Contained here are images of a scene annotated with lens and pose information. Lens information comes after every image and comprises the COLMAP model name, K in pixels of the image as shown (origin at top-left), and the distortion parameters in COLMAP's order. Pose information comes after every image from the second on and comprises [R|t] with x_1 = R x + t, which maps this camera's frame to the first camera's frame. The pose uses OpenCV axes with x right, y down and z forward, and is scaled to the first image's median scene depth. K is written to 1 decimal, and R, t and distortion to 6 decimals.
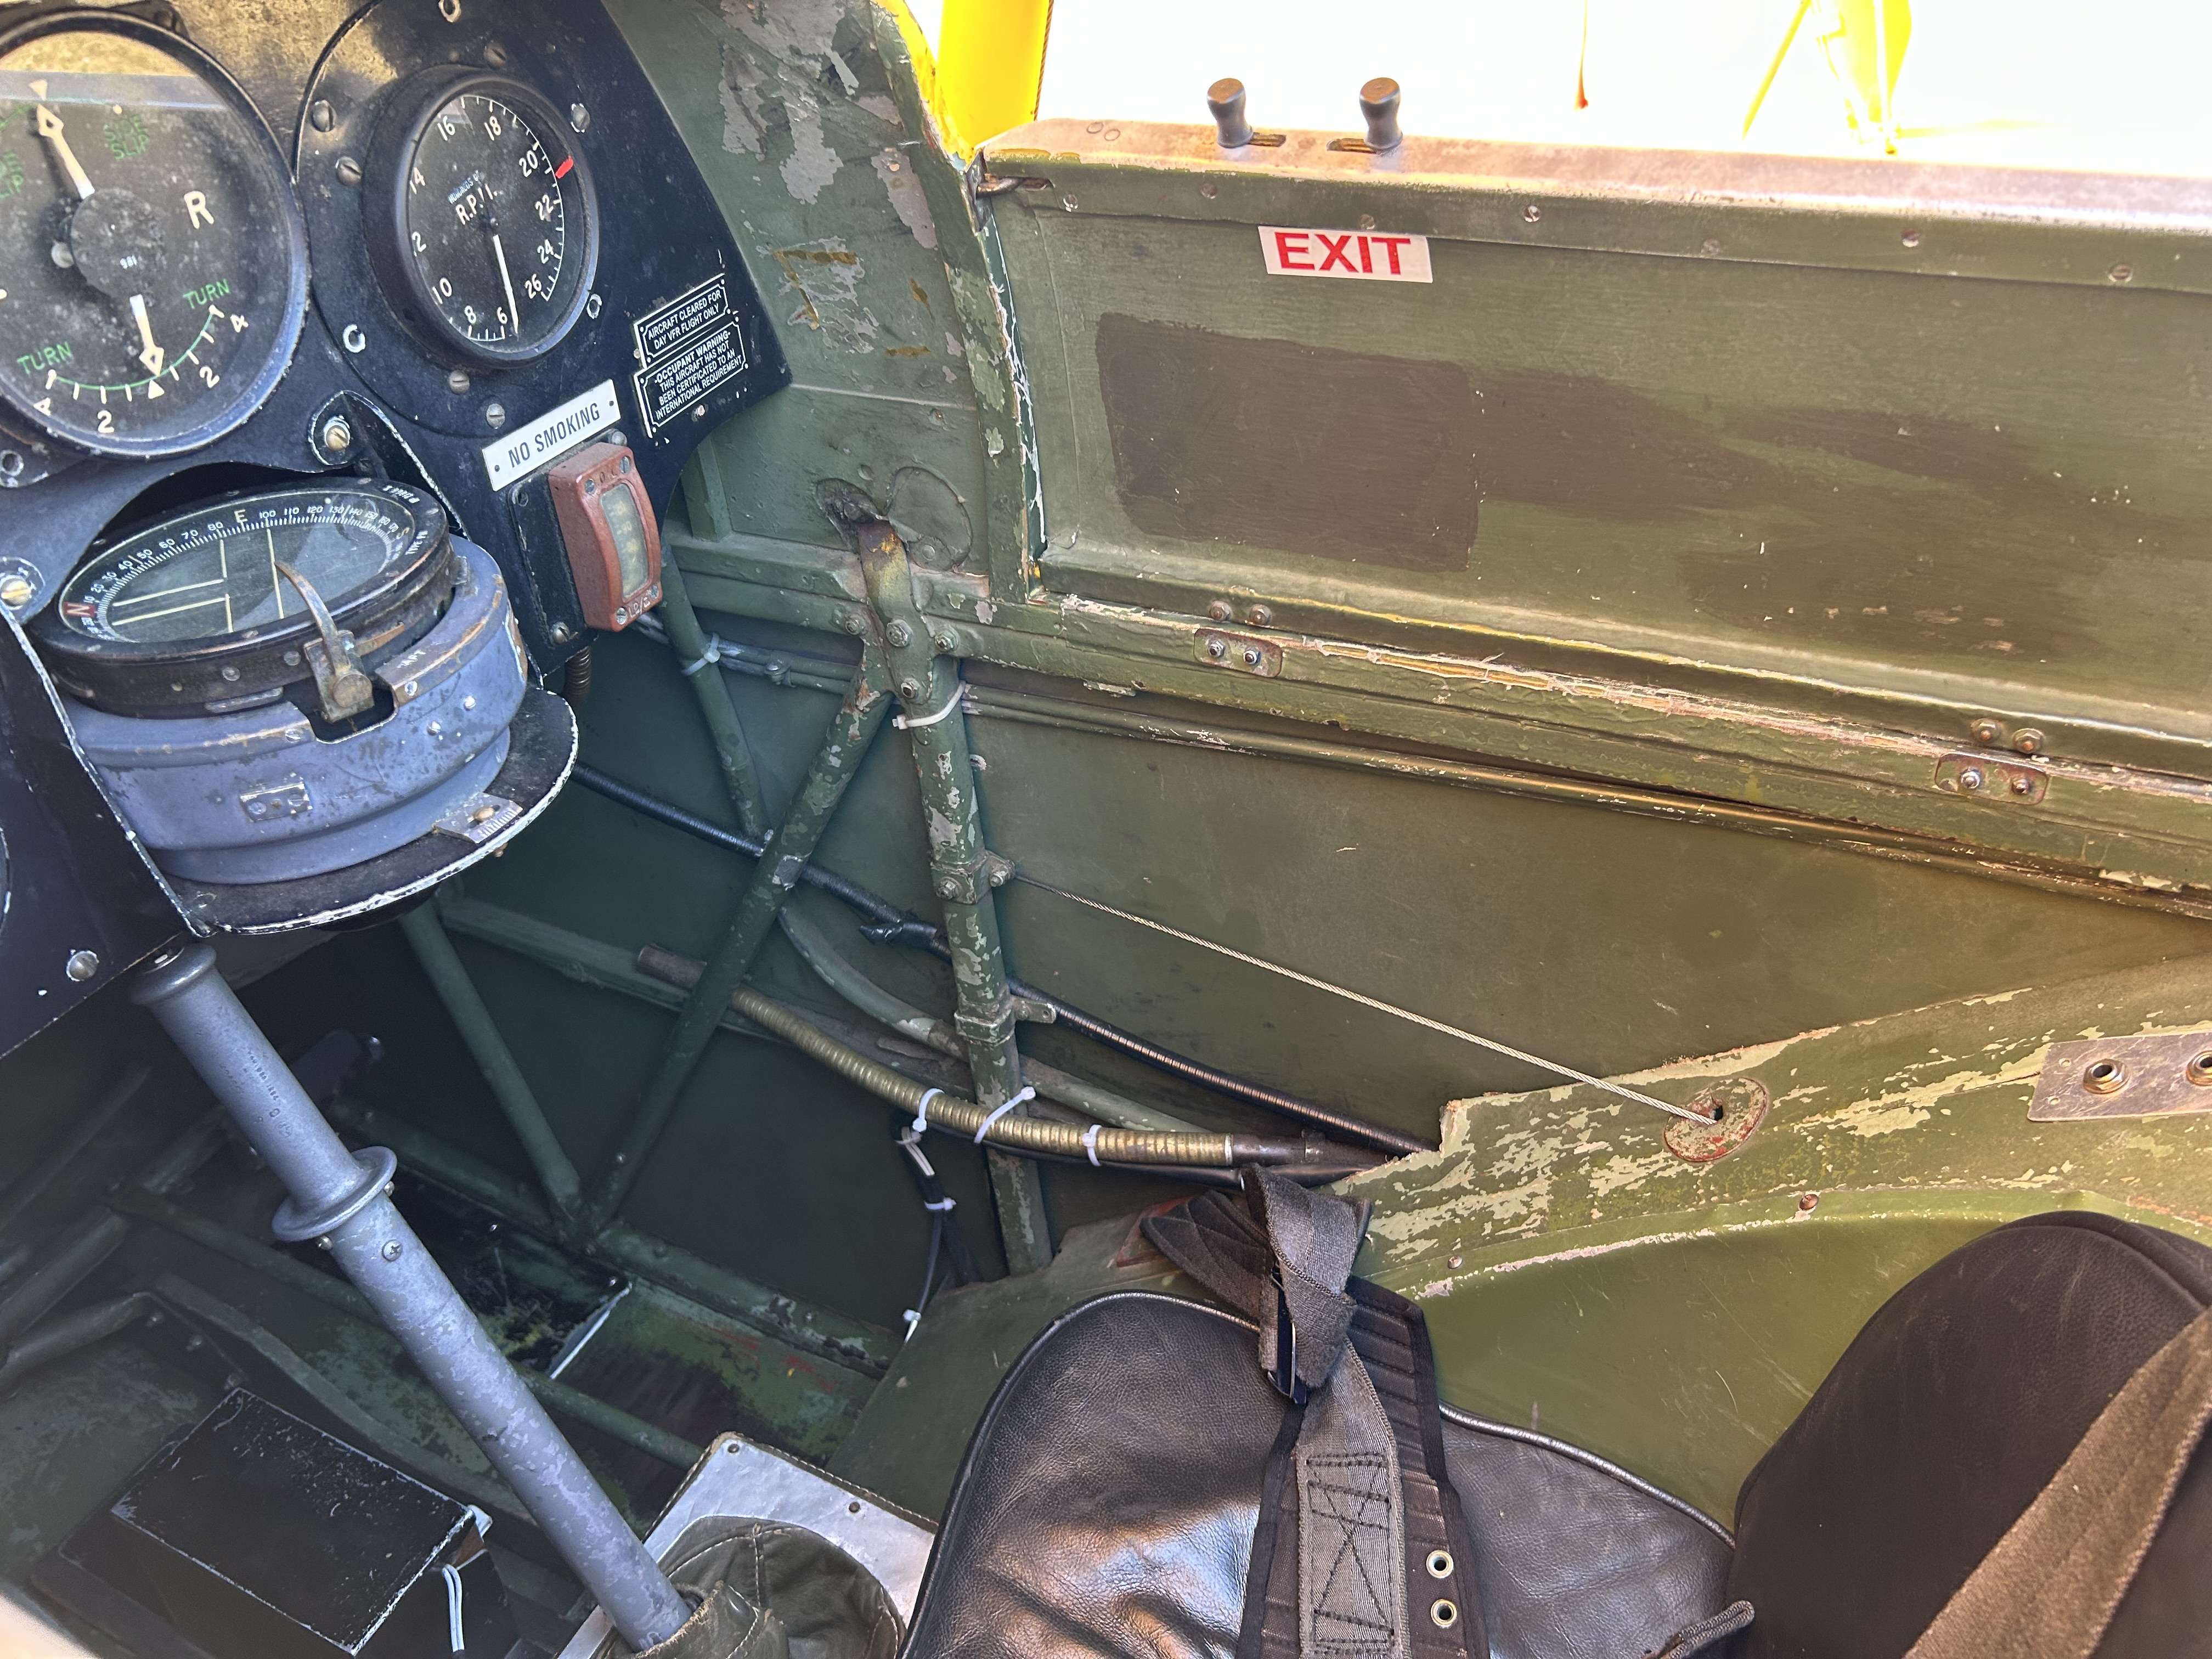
lens RADIAL K [[1700.1, 0, 1105.4], [0, 1700.1, 860.0], [0, 0, 1]] dist [0.001914, -0.005917]
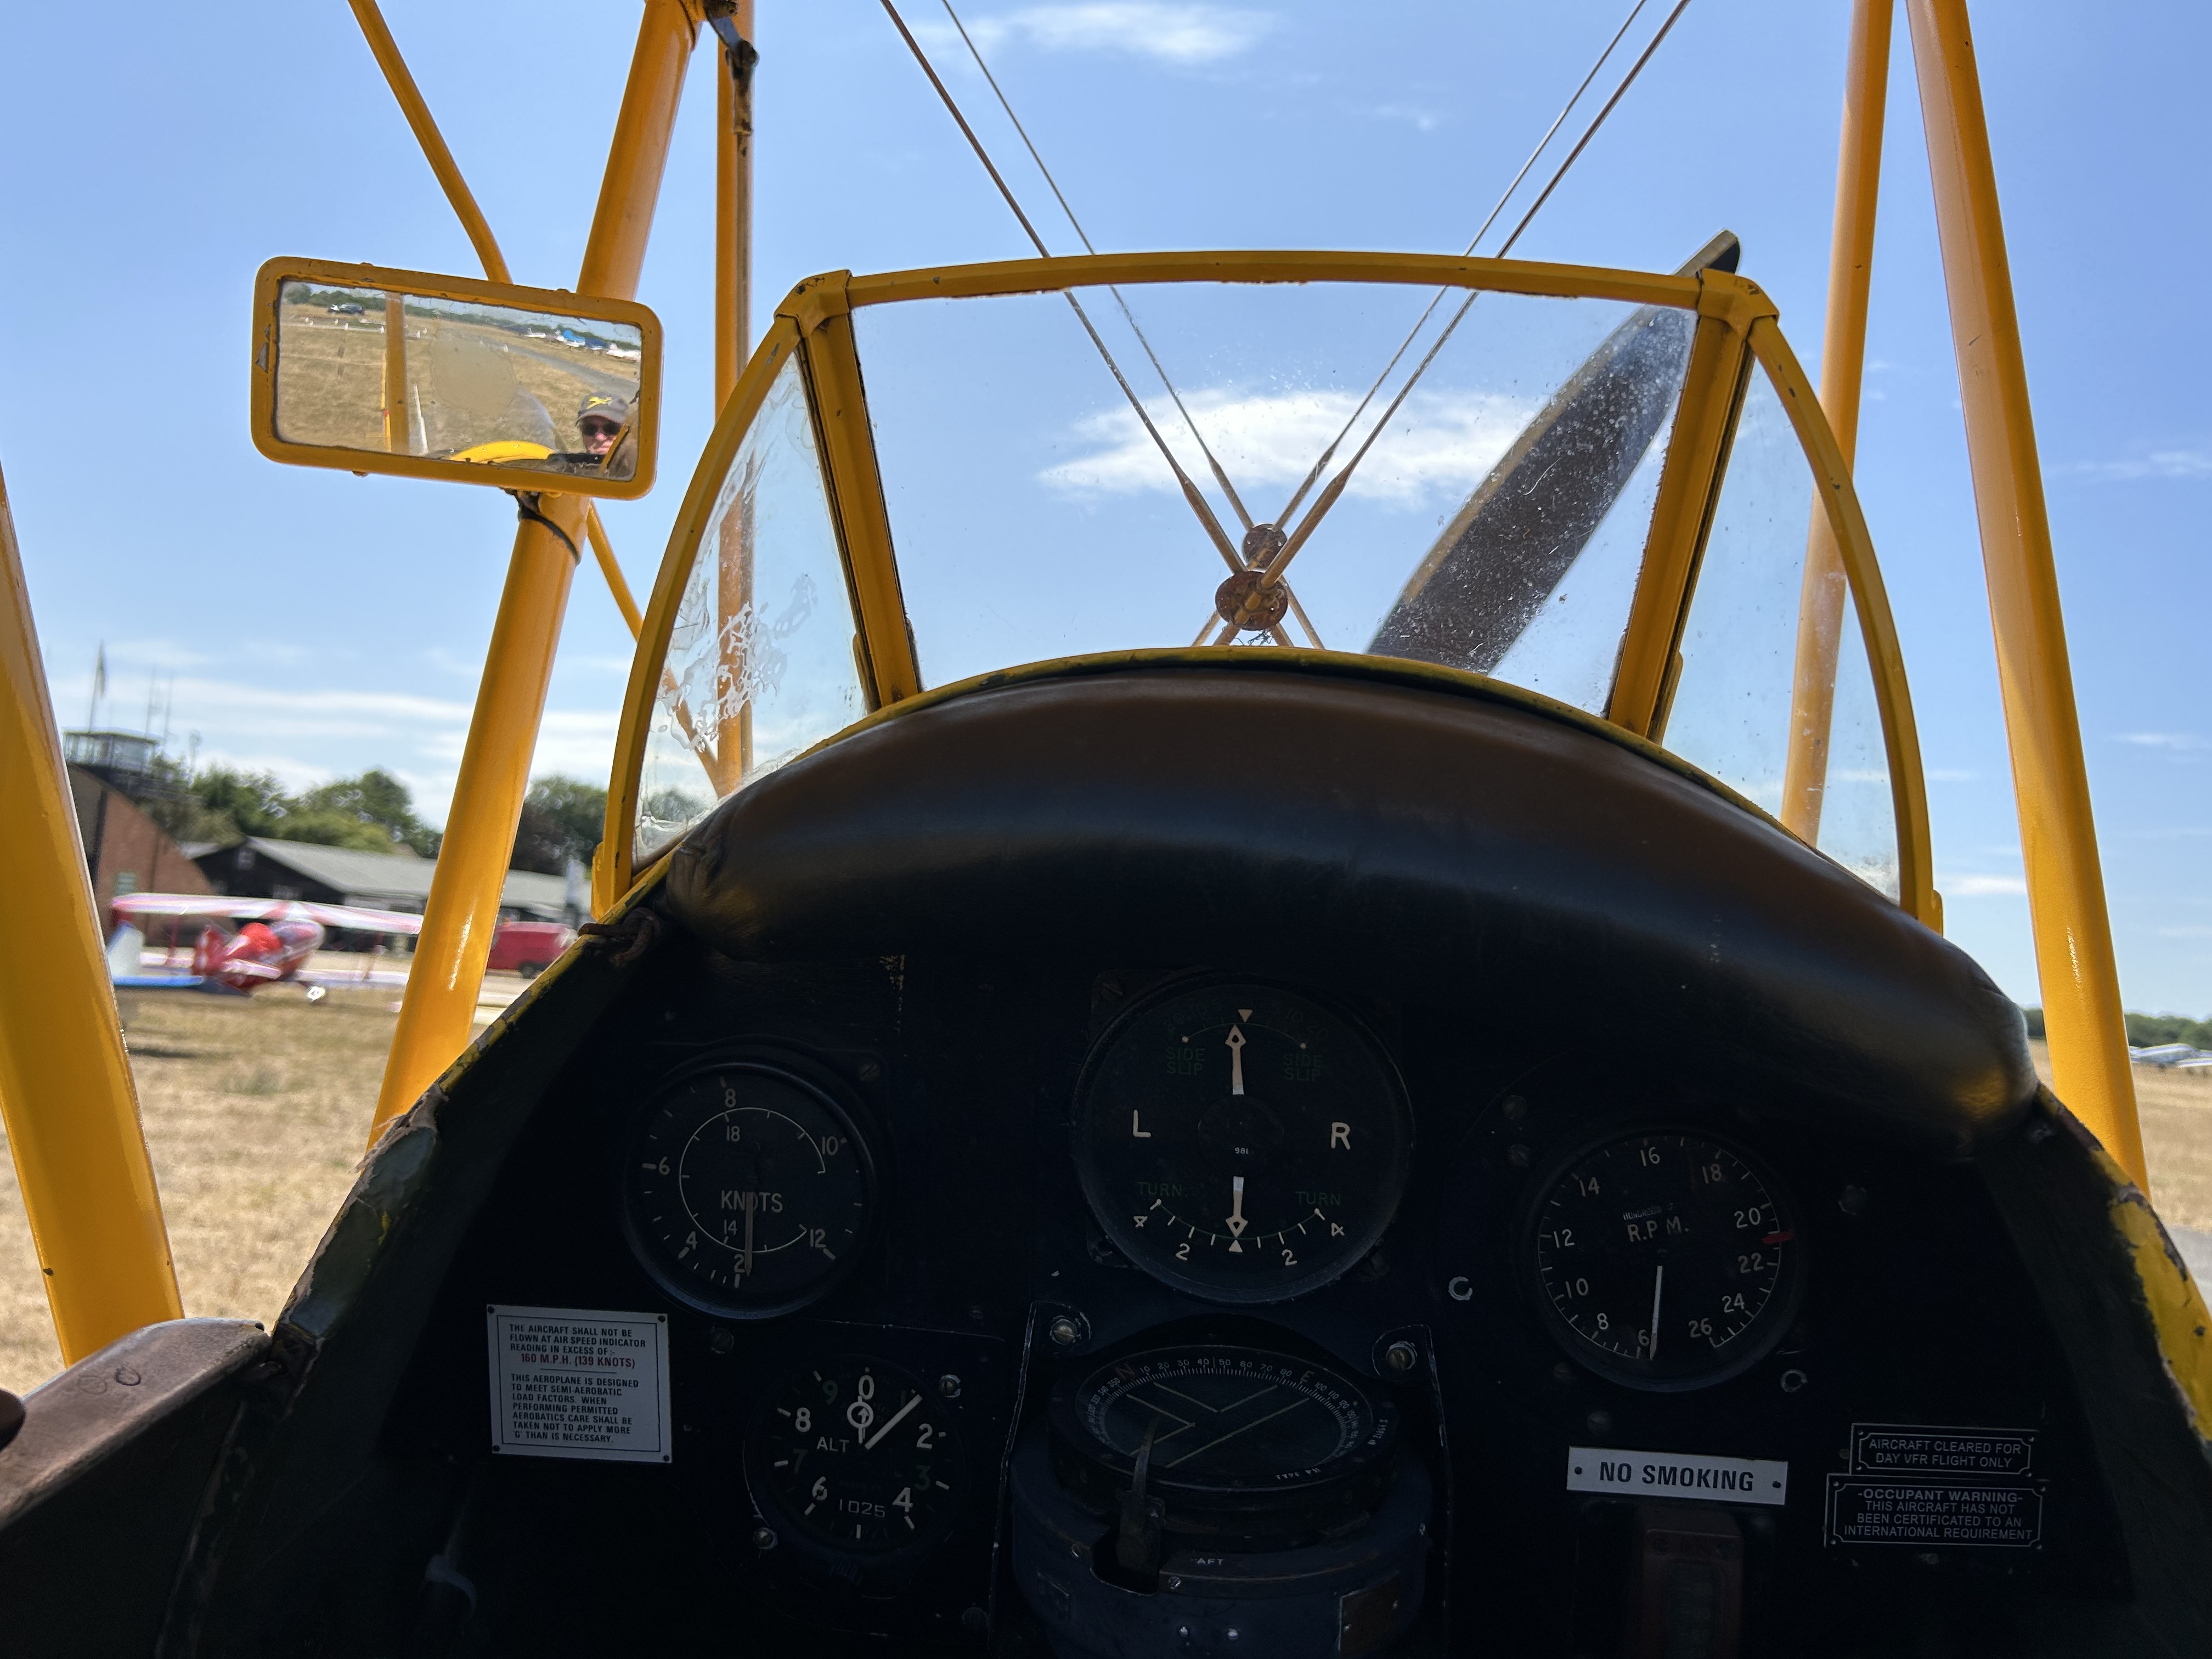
lens RADIAL K [[1676.3, 0, 1102.9], [0, 1676.3, 828.4], [0, 0, 1]] dist [0.003848, -0.004552]
pose [[0.332769, 0.171555, -0.927272, 0.321364], [-0.590408, 0.804642, -0.063012, -0.273116], [0.735312, 0.568437, 0.369047, 0.234527]]
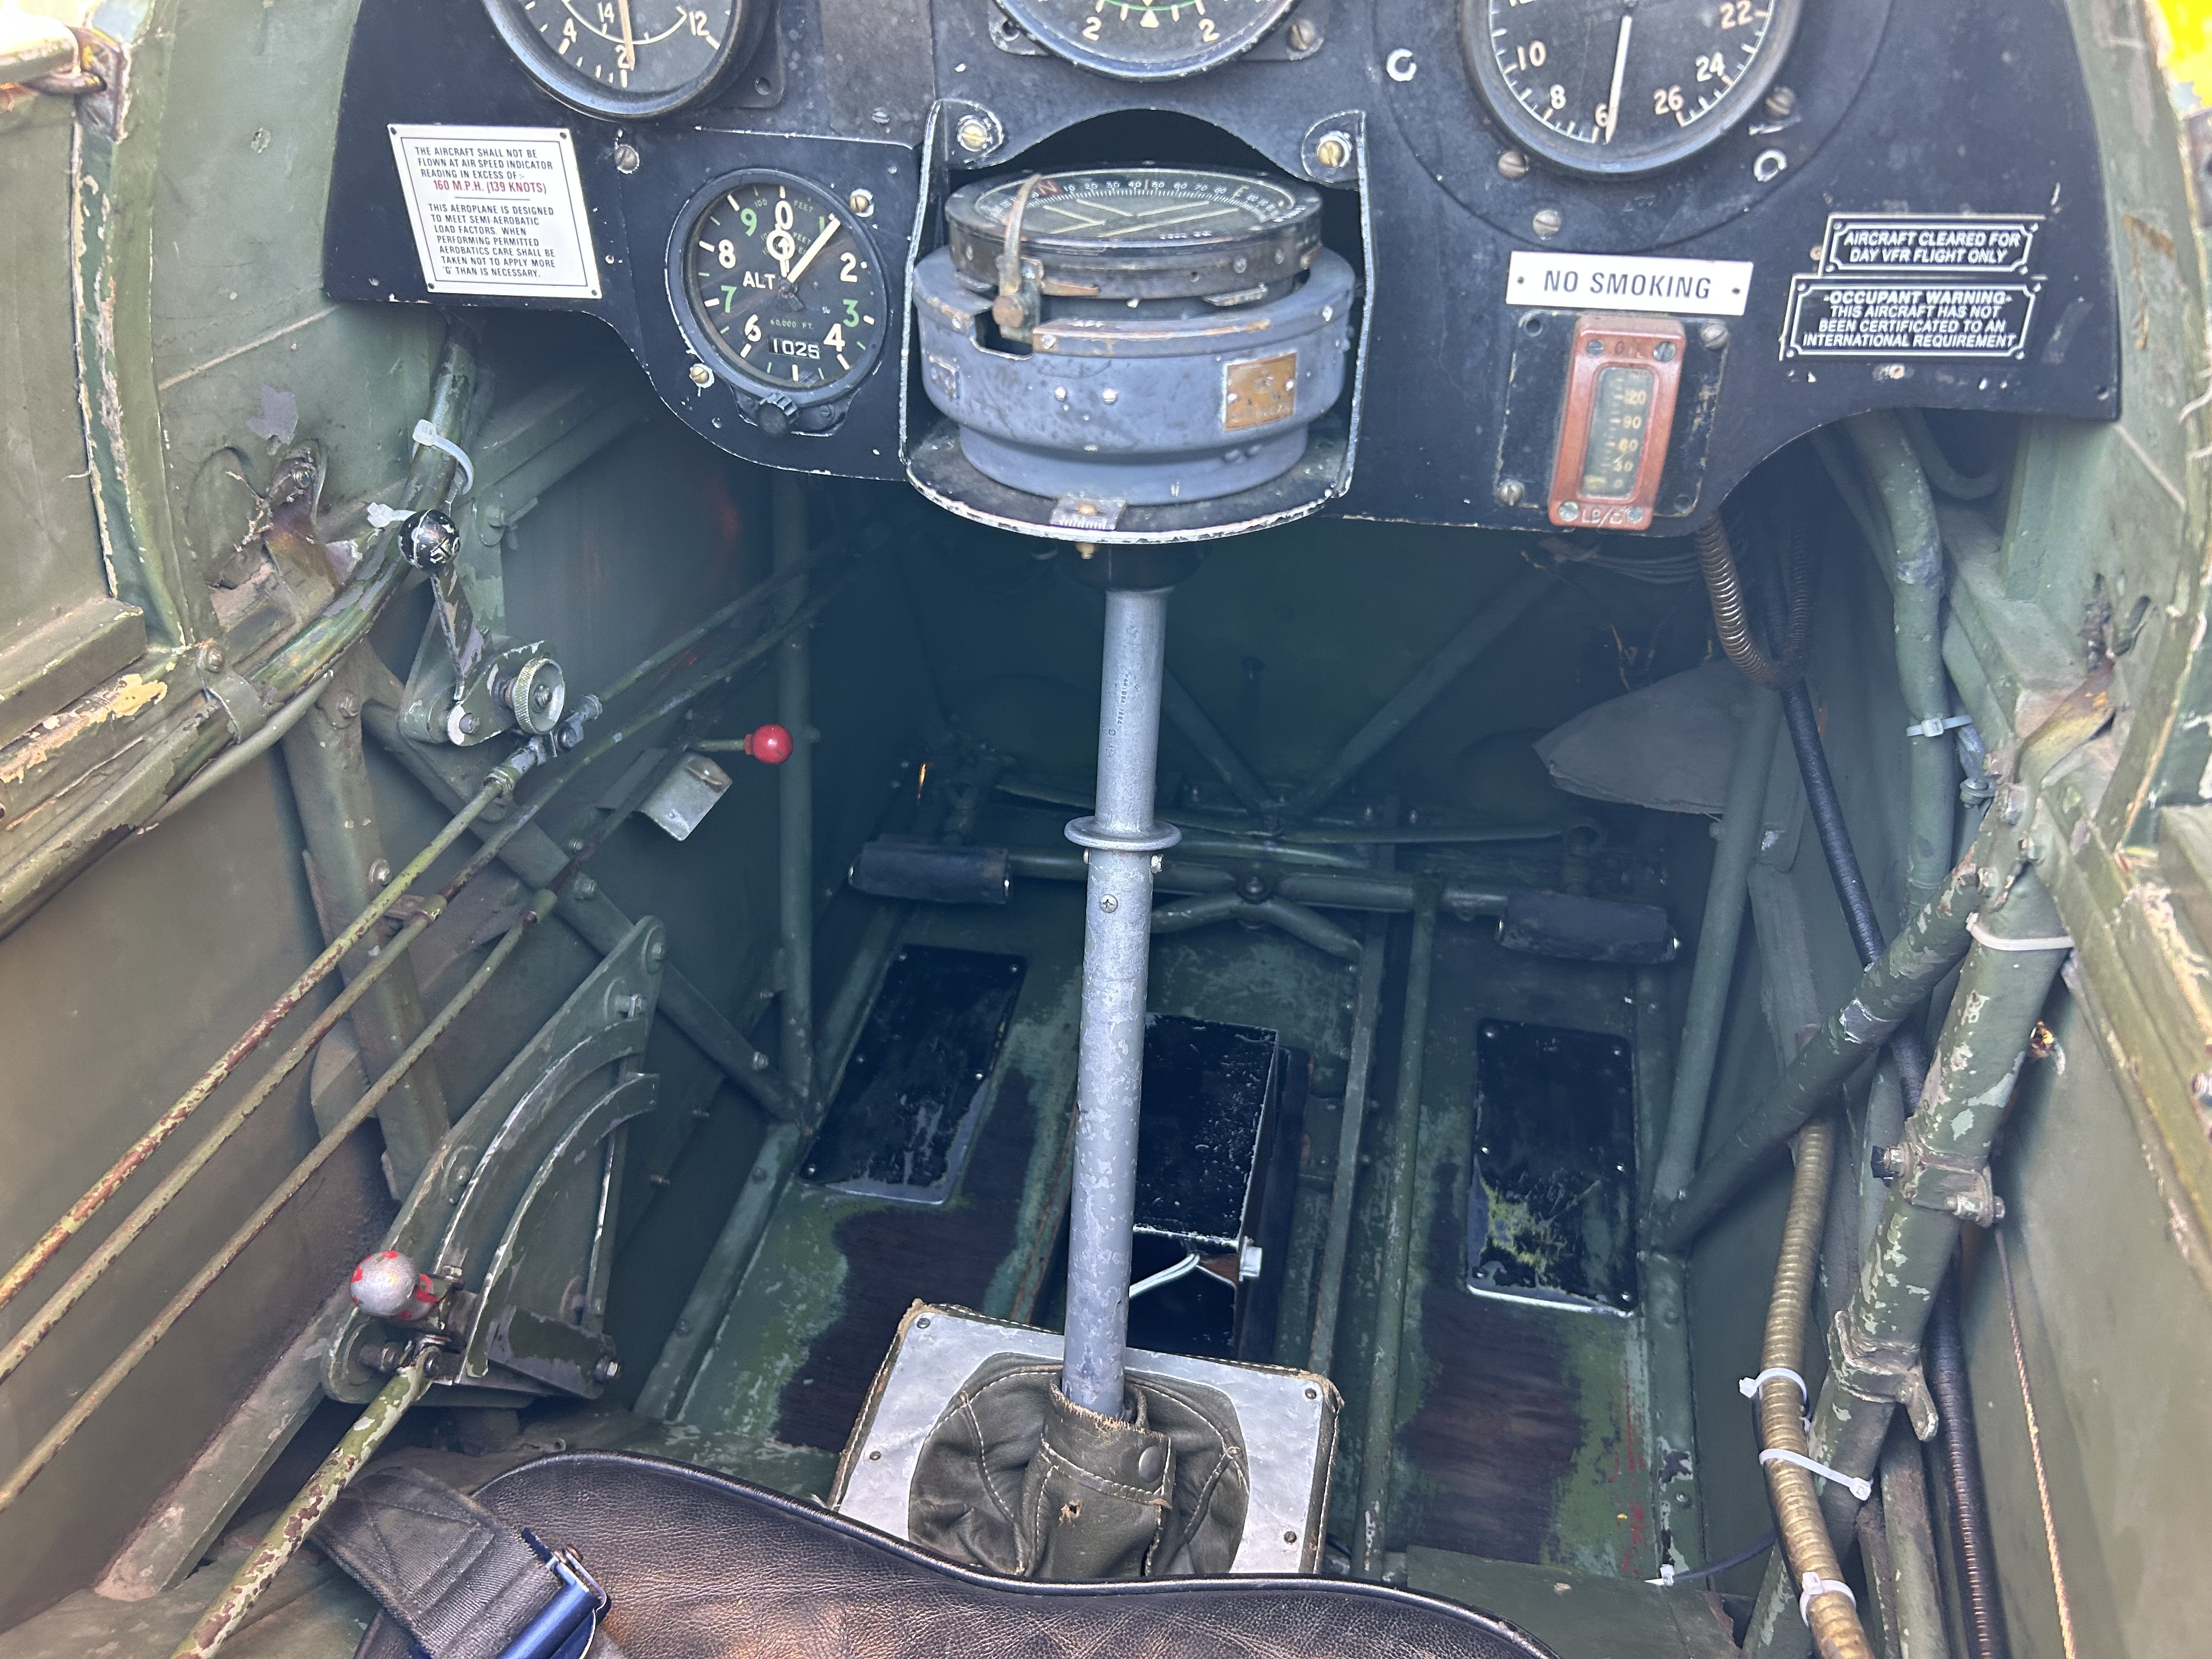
lens RADIAL K [[1693.2, 0, 1120.3], [0, 1693.2, 821.5], [0, 0, 1]] dist [0.009492, -0.007260]
pose [[0.235739, 0.572191, -0.785509, 0.397189], [-0.578645, 0.732033, 0.359581, -0.199308], [0.780767, 0.369764, 0.503664, 0.452409]]
